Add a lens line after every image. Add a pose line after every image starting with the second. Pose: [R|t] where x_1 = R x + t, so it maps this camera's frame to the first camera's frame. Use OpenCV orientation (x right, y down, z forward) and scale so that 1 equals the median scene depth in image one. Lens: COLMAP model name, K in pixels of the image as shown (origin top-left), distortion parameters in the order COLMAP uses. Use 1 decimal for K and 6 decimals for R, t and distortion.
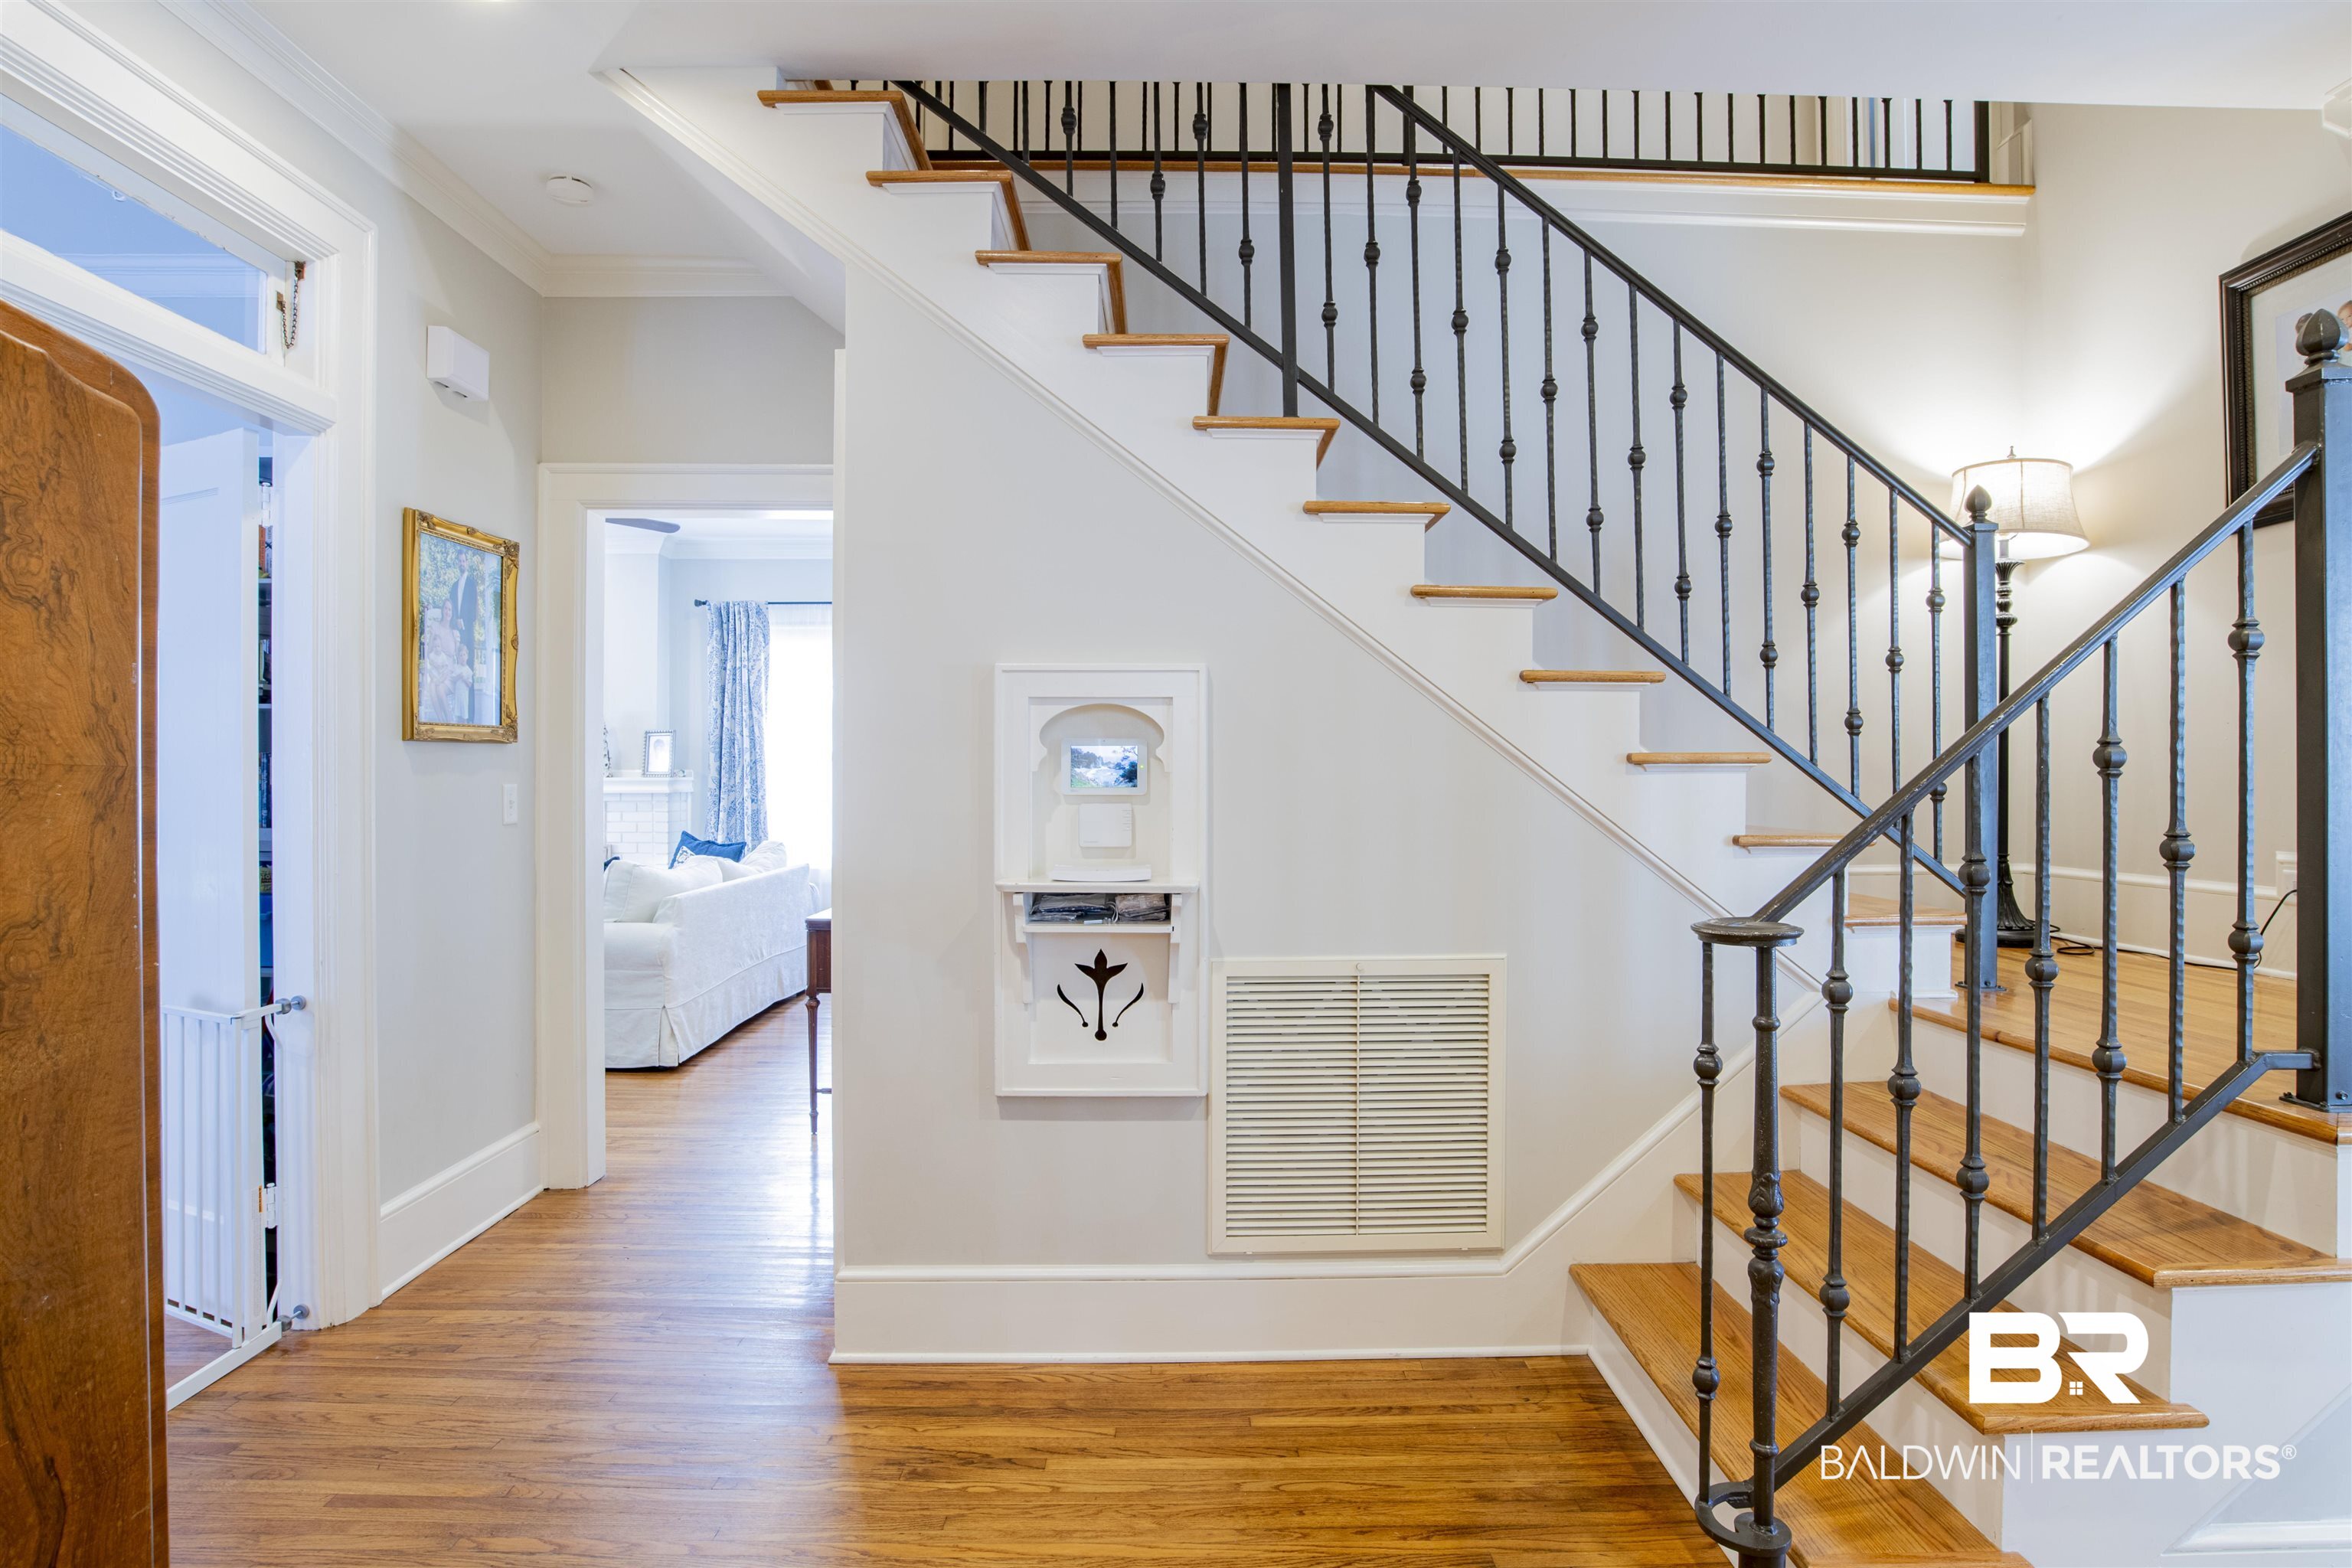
lens RADIAL K [[1192.8, 0, 1187.4], [0, 1192.8, 776.9], [0, 0, 1]] dist [-0.075171, 0.035963]
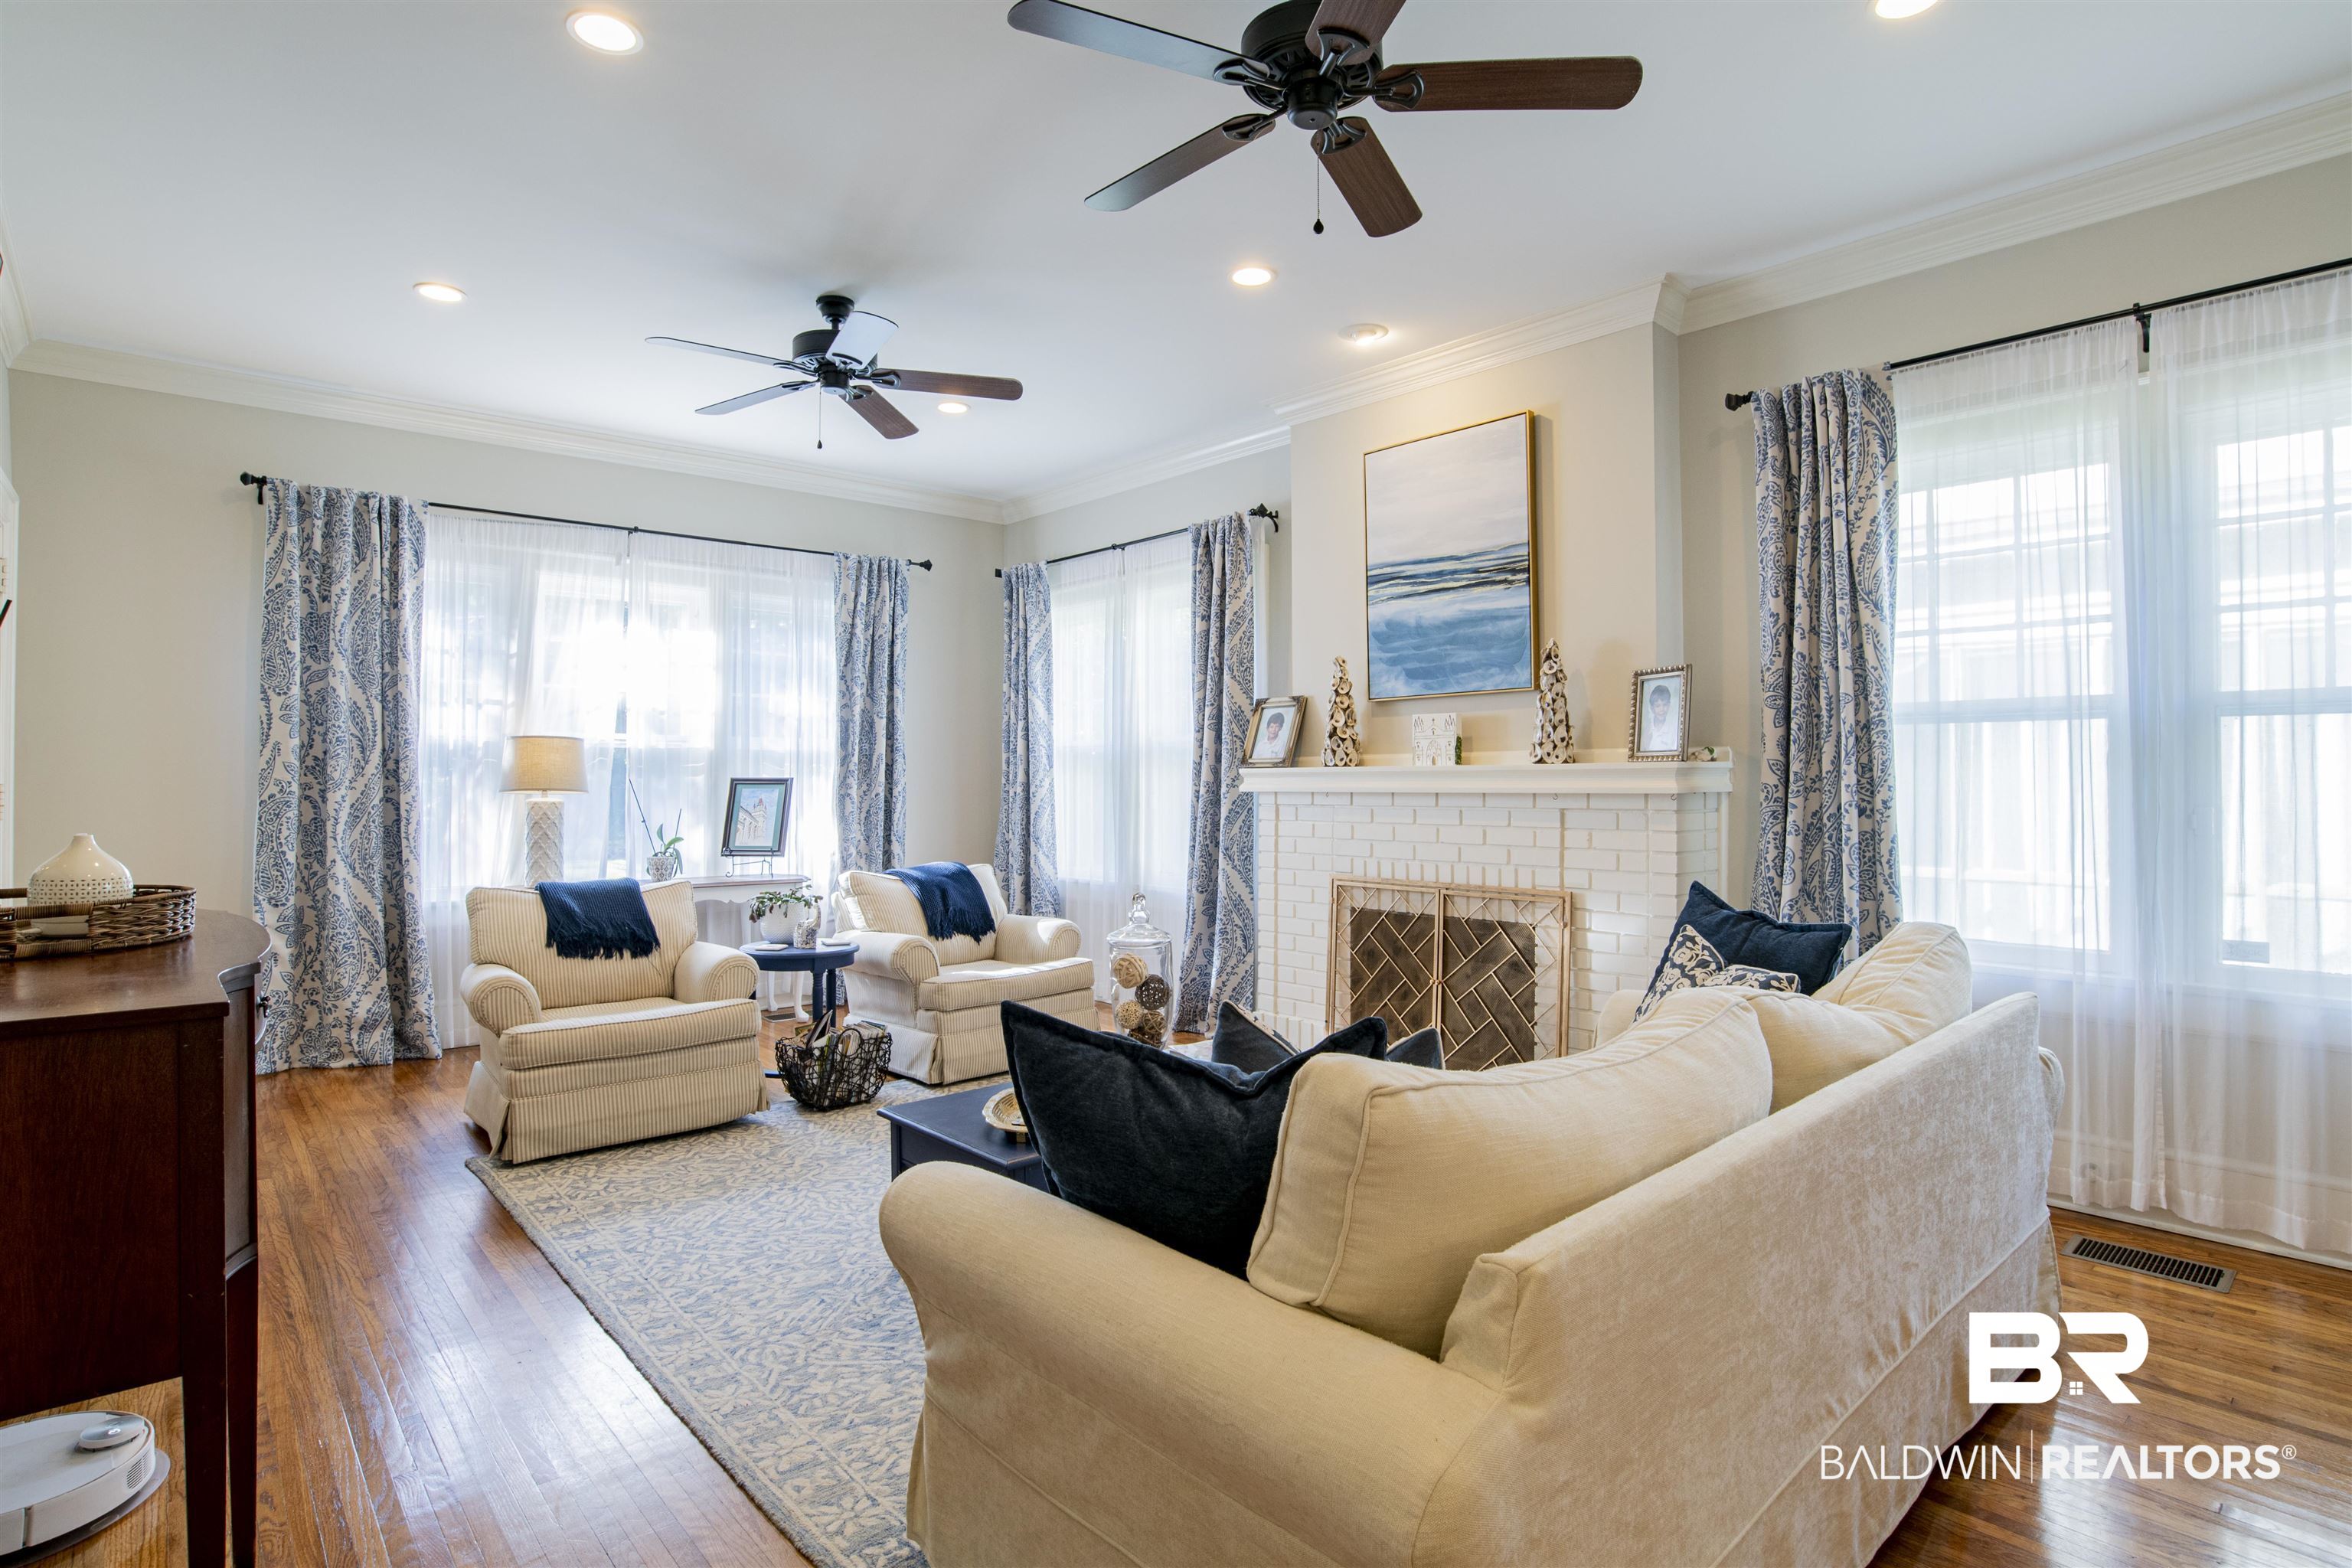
lens RADIAL K [[1192.8, 0, 1187.4], [0, 1192.8, 776.9], [0, 0, 1]] dist [-0.075171, 0.035963]
pose [[0.647751, -0.002049, -0.761849, -0.196938], [0.008082, 0.999959, 0.004182, 0.002933], [0.761809, -0.008866, 0.647741, 0.520308]]
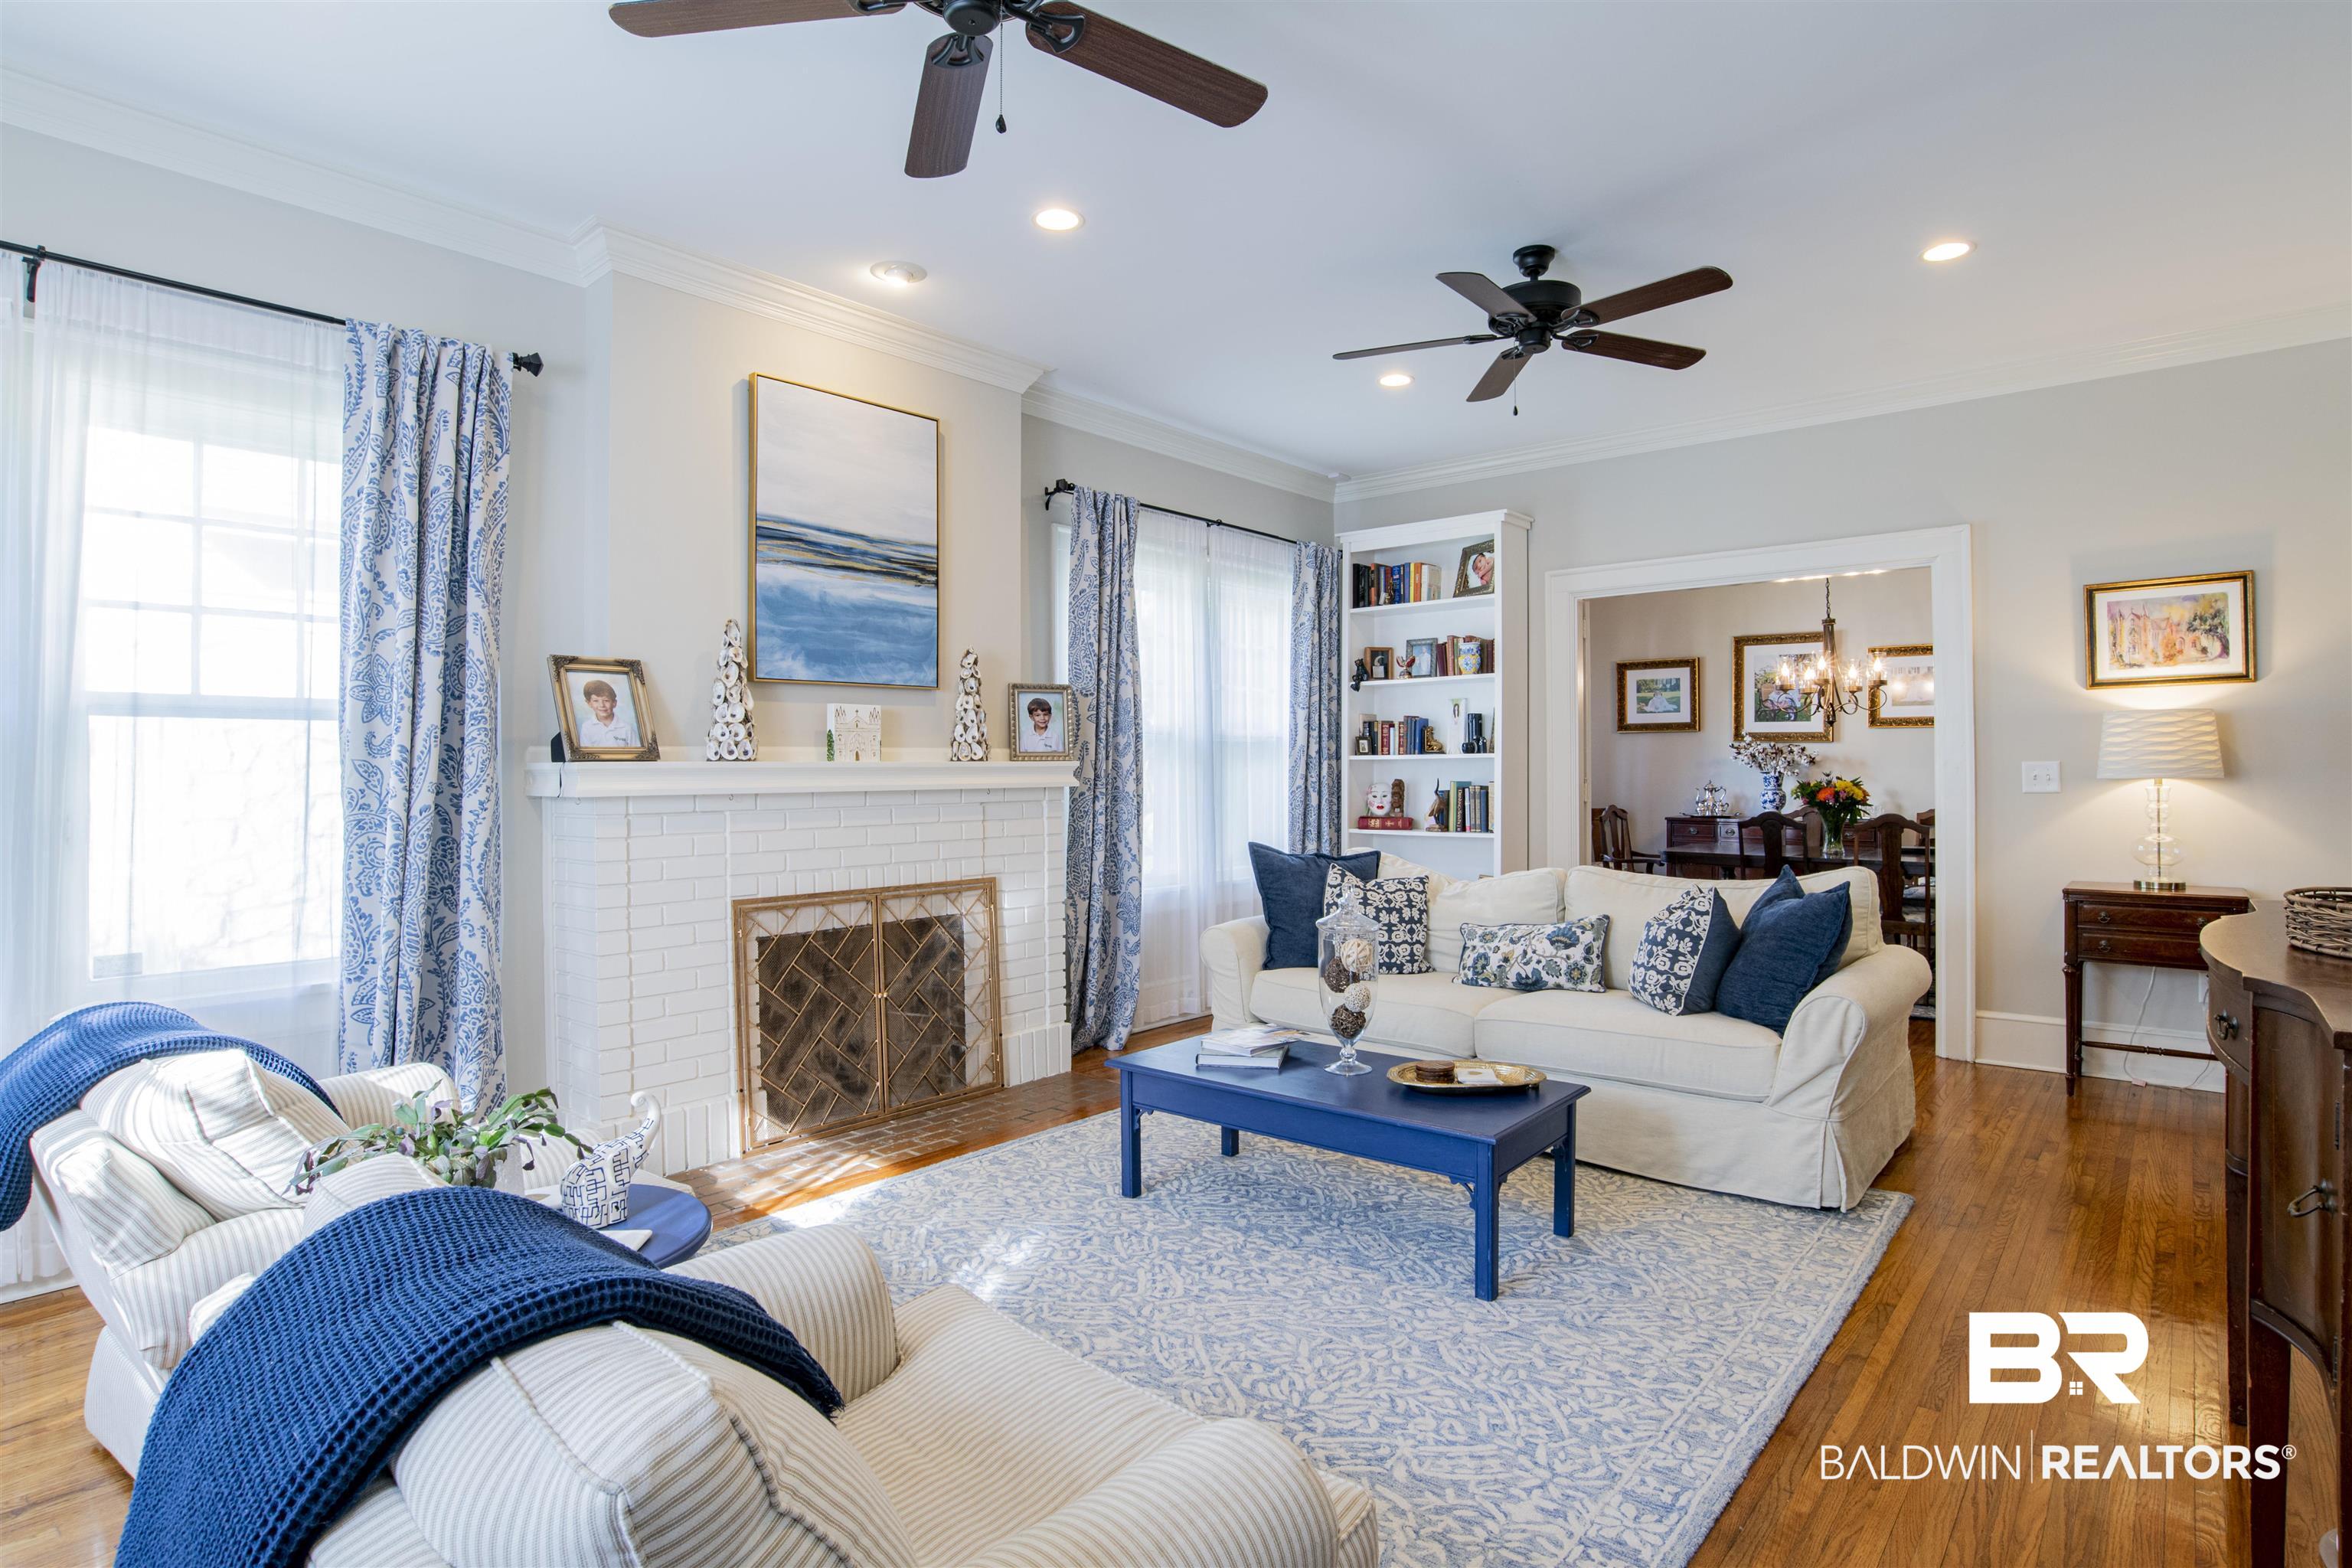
lens RADIAL K [[1207.7, 0, 1173.8], [0, 1207.7, 766.0], [0, 0, 1]] dist [-0.071314, 0.041395]
pose [[0.675458, 0.000581, 0.737398, -0.857783], [-0.002987, 0.999994, 0.001948, 0.001455], [-0.737392, -0.003518, 0.675456, 0.523361]]
